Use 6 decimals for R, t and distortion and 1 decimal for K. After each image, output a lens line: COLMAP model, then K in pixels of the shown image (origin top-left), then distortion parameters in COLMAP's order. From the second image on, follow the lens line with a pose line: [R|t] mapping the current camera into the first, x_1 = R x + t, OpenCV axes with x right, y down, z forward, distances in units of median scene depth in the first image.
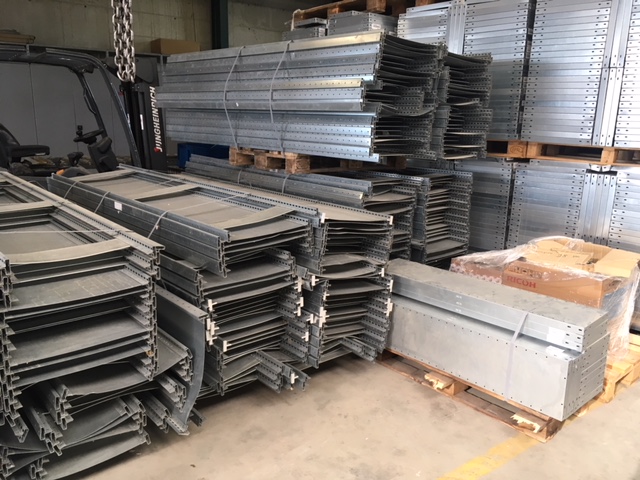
lens RADIAL K [[530.4, 0, 320.0], [0, 530.4, 239.9], [0, 0, 1]] dist [0.035678, -0.022116]
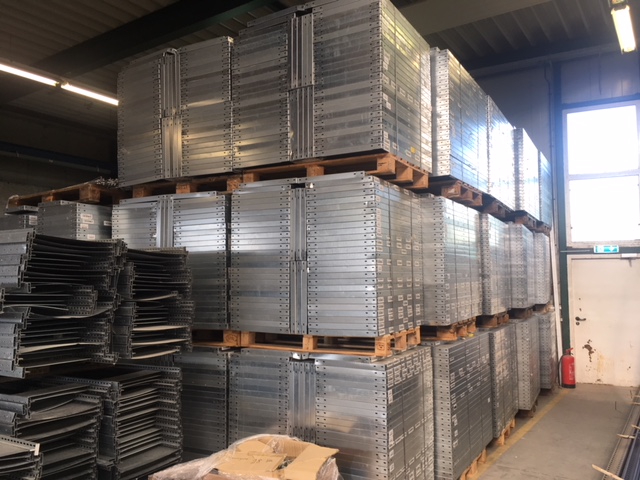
lens RADIAL K [[530.4, 0, 321.6], [0, 530.4, 236.2], [0, 0, 1]] dist [0.035678, -0.022116]
pose [[0.944709, -0.002450, 0.327901, 0.228550], [0.103489, 0.951093, -0.291053, -0.052209], [-0.311151, 0.308894, 0.898760, 0.021288]]
